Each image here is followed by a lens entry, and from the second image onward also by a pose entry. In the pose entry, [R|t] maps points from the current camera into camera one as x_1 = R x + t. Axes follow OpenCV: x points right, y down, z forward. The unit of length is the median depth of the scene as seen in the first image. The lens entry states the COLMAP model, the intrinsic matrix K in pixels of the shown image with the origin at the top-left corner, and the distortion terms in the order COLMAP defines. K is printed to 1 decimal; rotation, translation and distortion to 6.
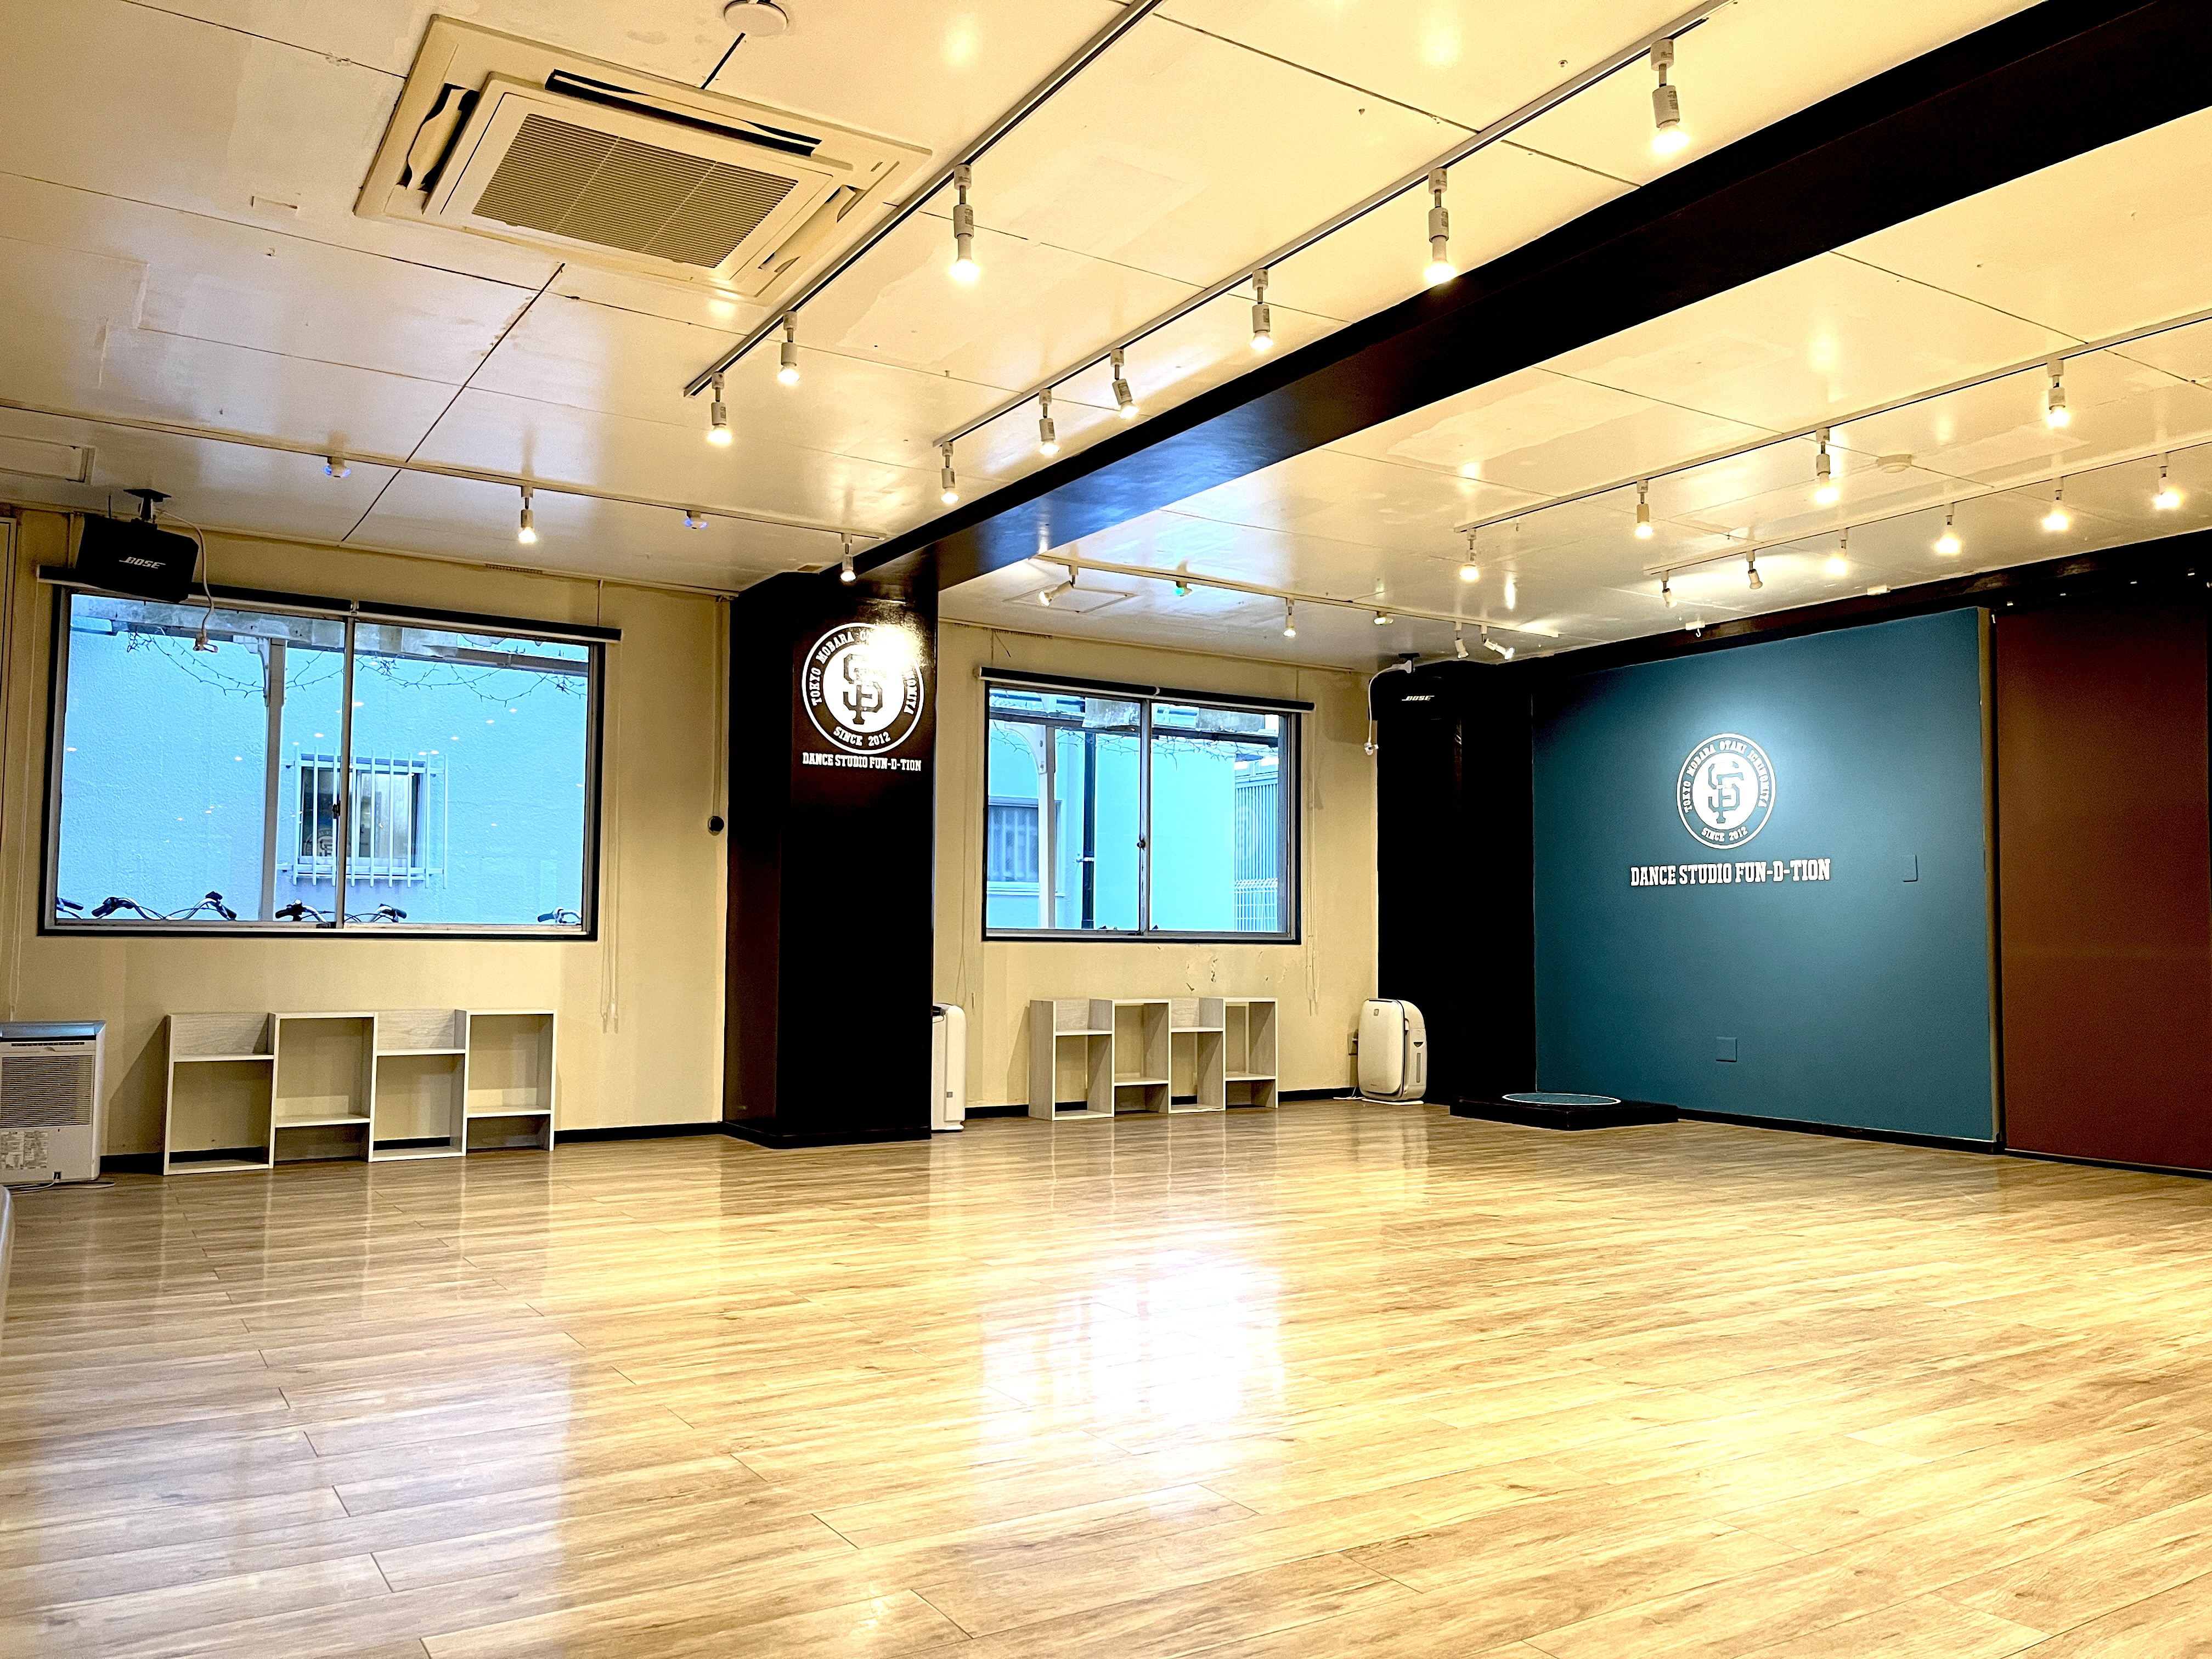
lens RADIAL K [[1659.8, 0, 1112.1], [0, 1659.8, 841.5], [0, 0, 1]] dist [0.060003, -0.080126]
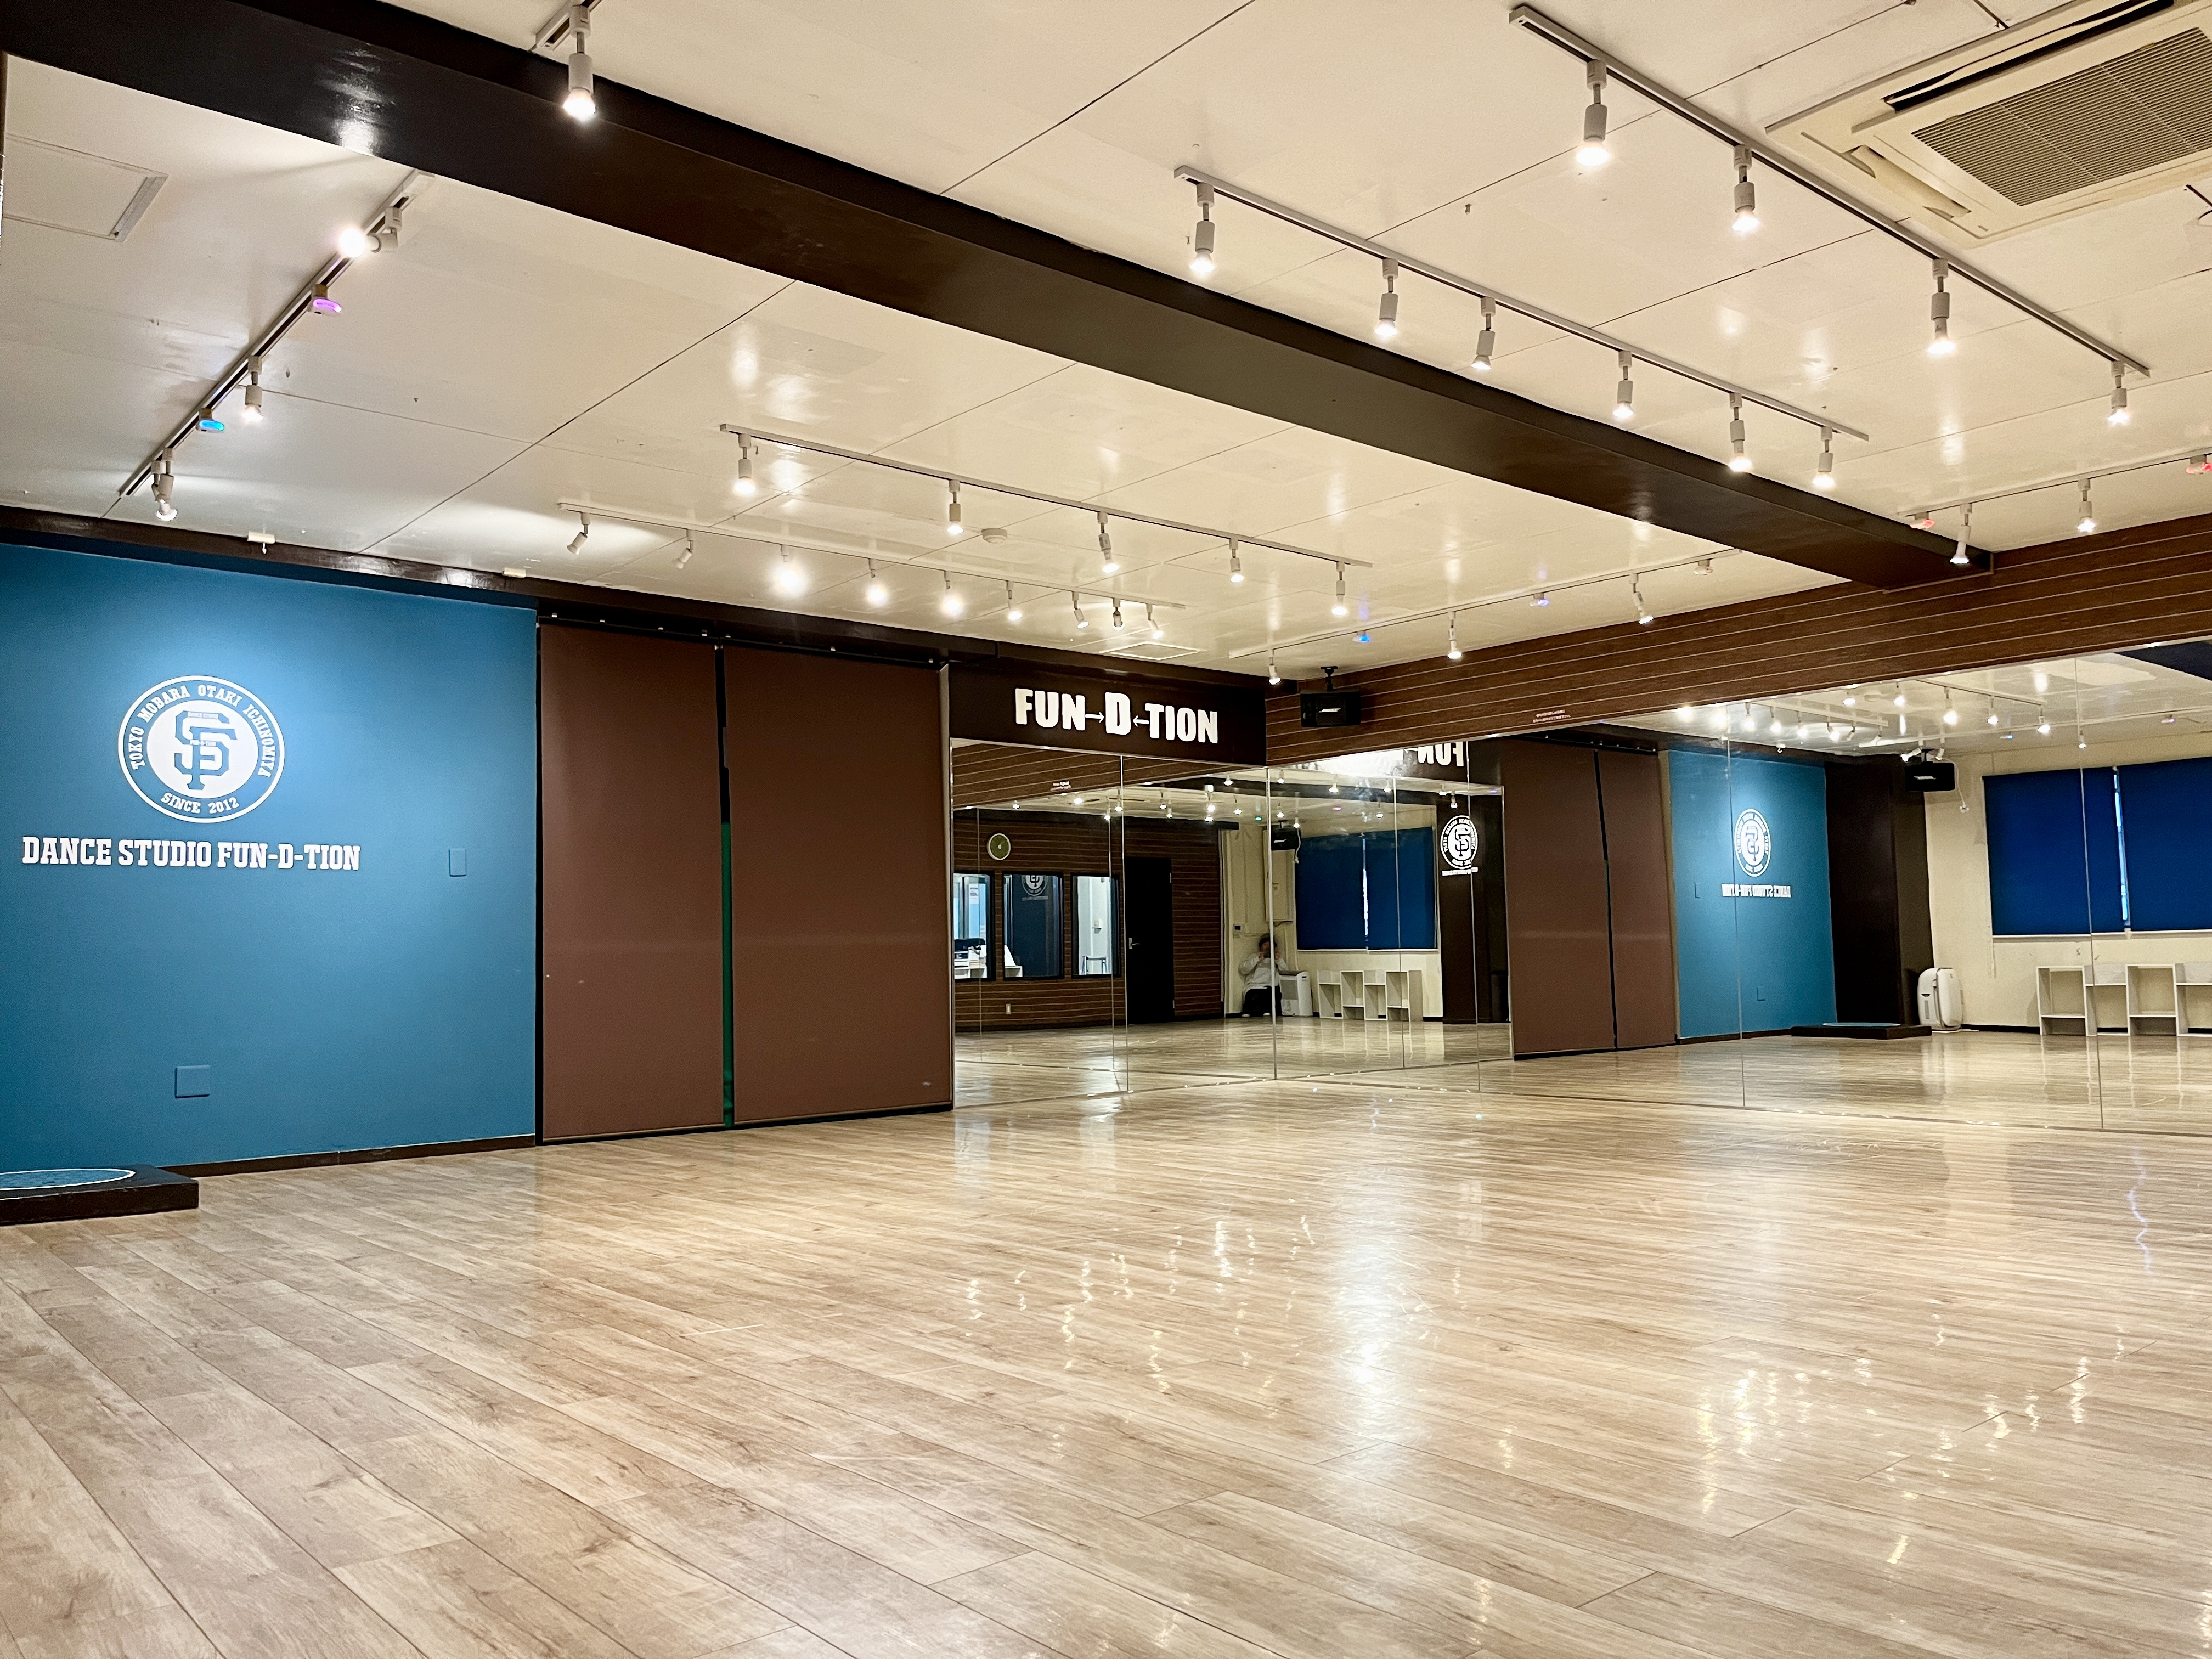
lens RADIAL K [[1693.9, 0, 1136.3], [0, 1693.9, 855.1], [0, 0, 1]] dist [0.041632, -0.001871]
pose [[-0.155491, 0.064747, 0.985713, -0.612435], [-0.037895, 0.996724, -0.071448, 0.075201], [-0.987110, -0.048463, -0.152528, 0.870256]]
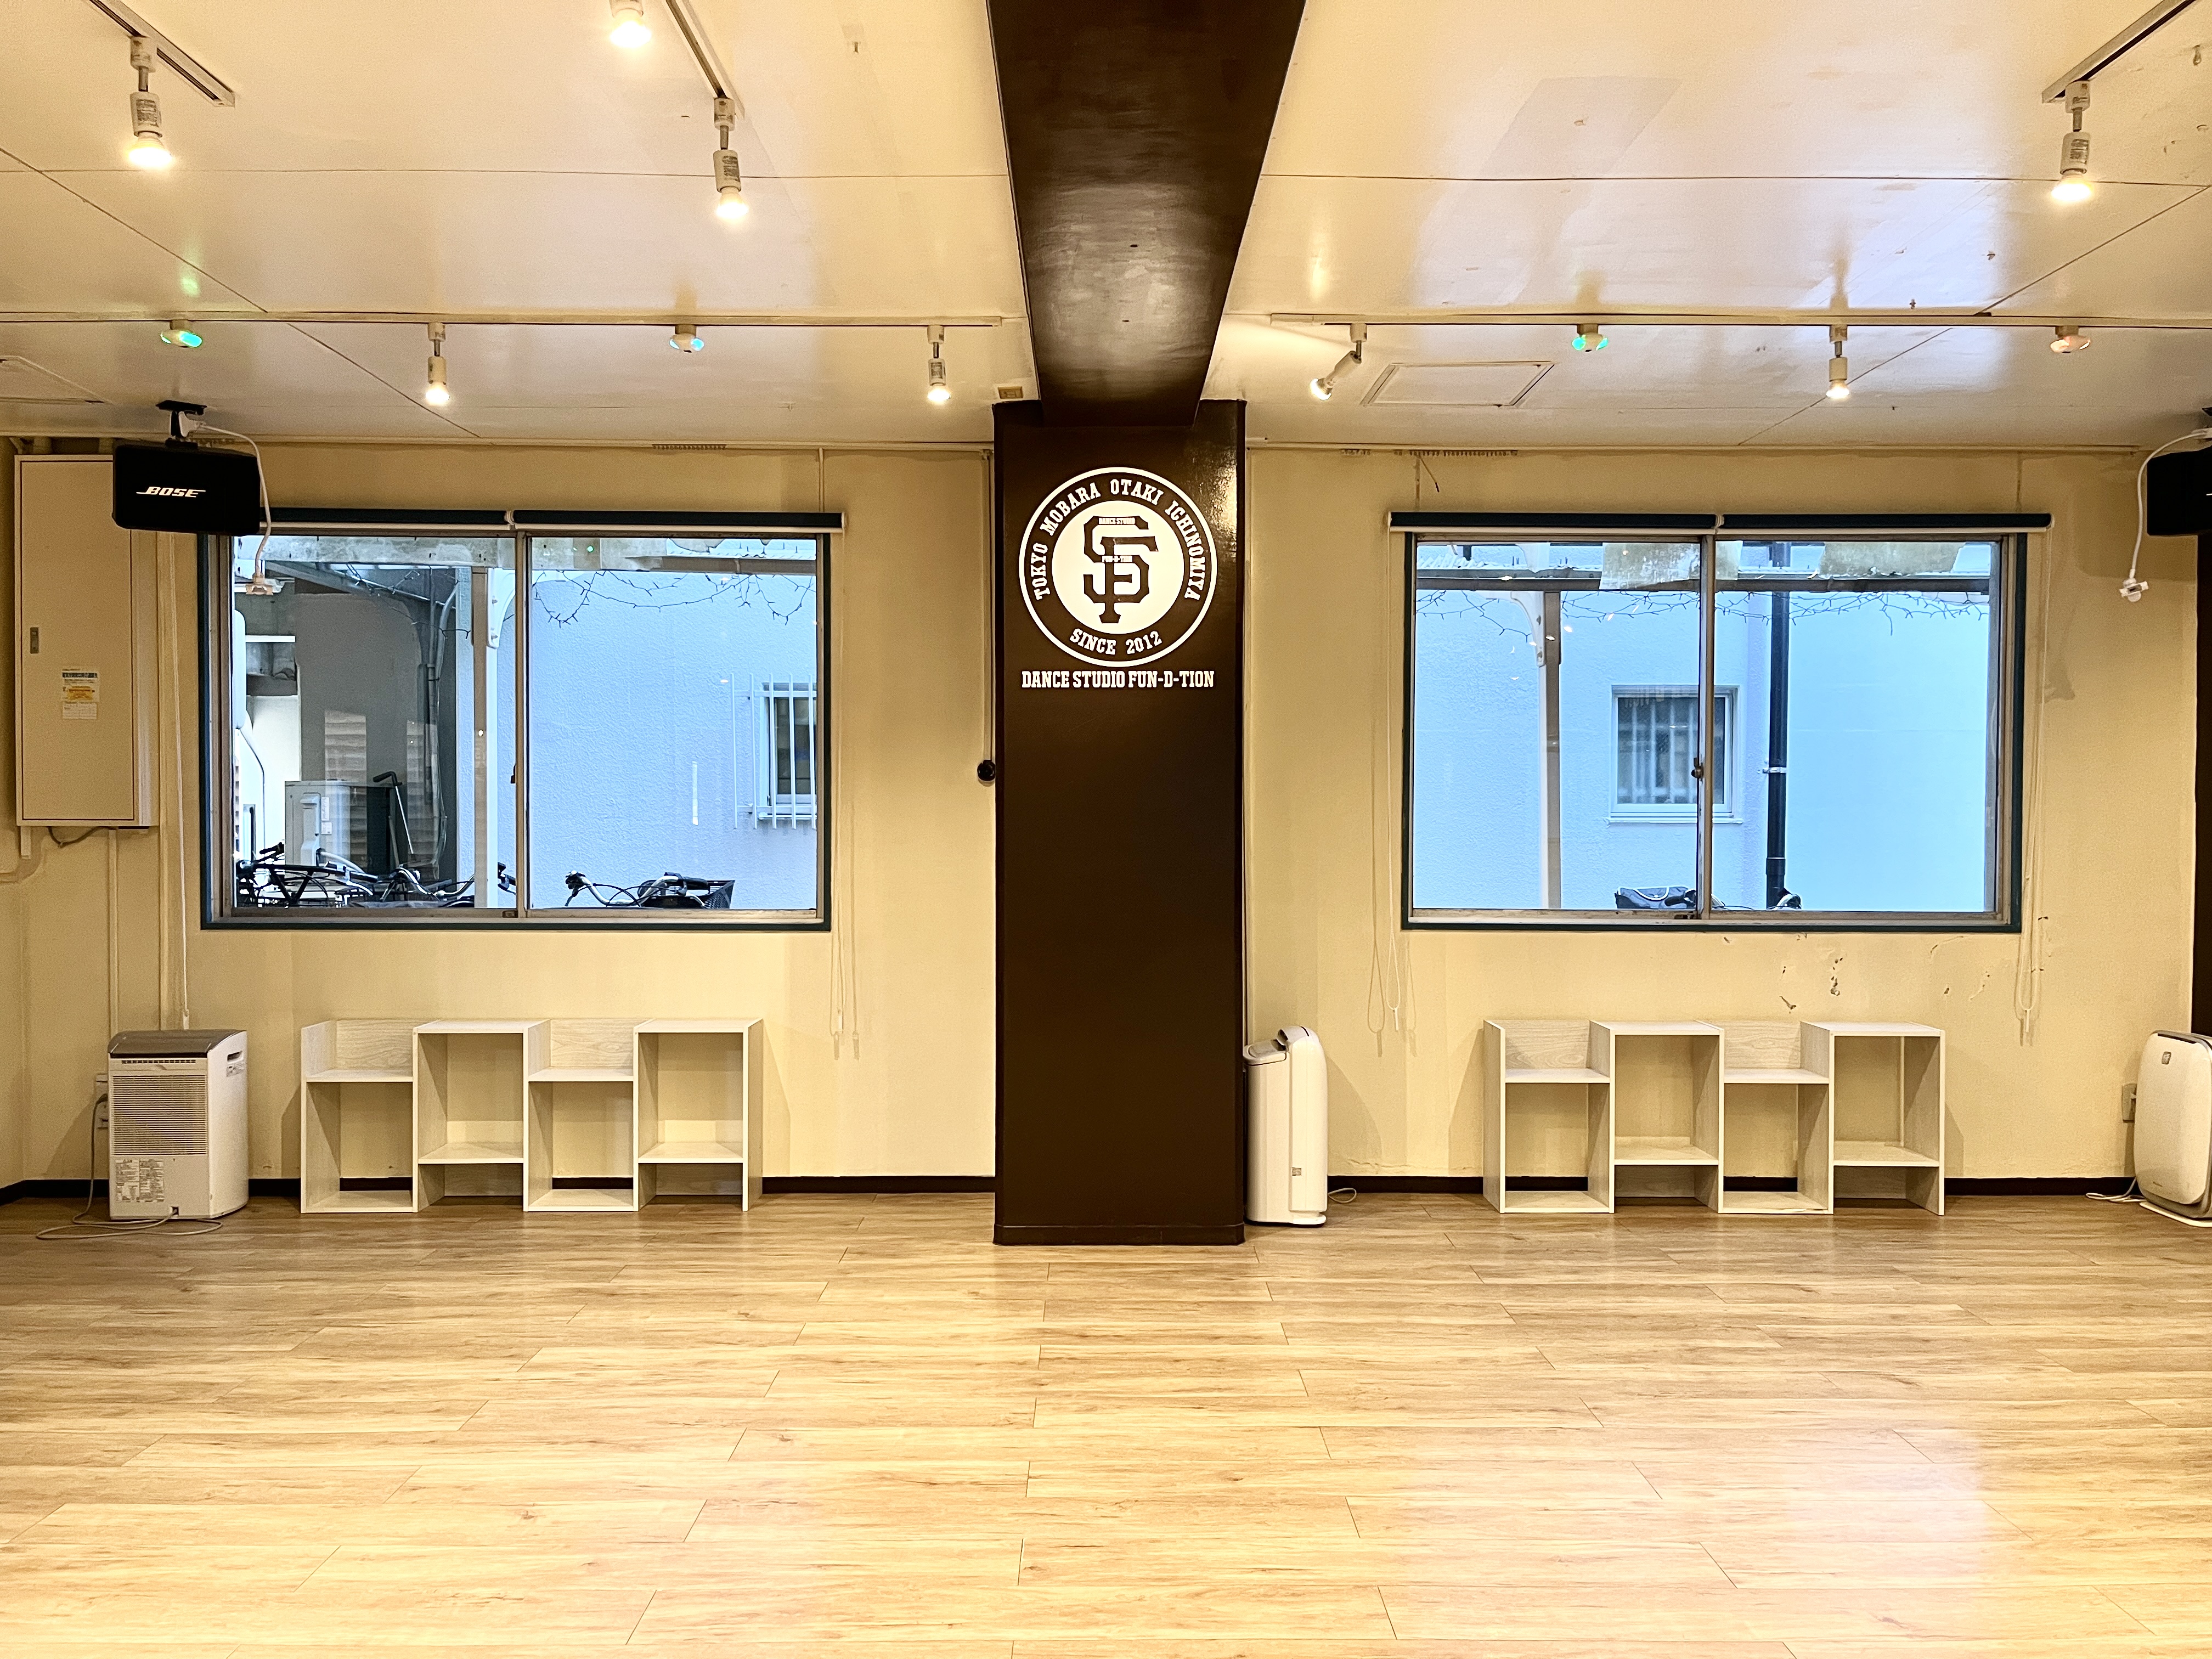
lens RADIAL K [[1688.3, 0, 1104.1], [0, 1688.3, 848.9], [0, 0, 1]] dist [0.093039, -0.166695]
pose [[0.850108, 0.006540, -0.526568, 0.220386], [0.035761, 0.996898, 0.070114, -0.030083], [0.525393, -0.078435, 0.847236, 0.453752]]
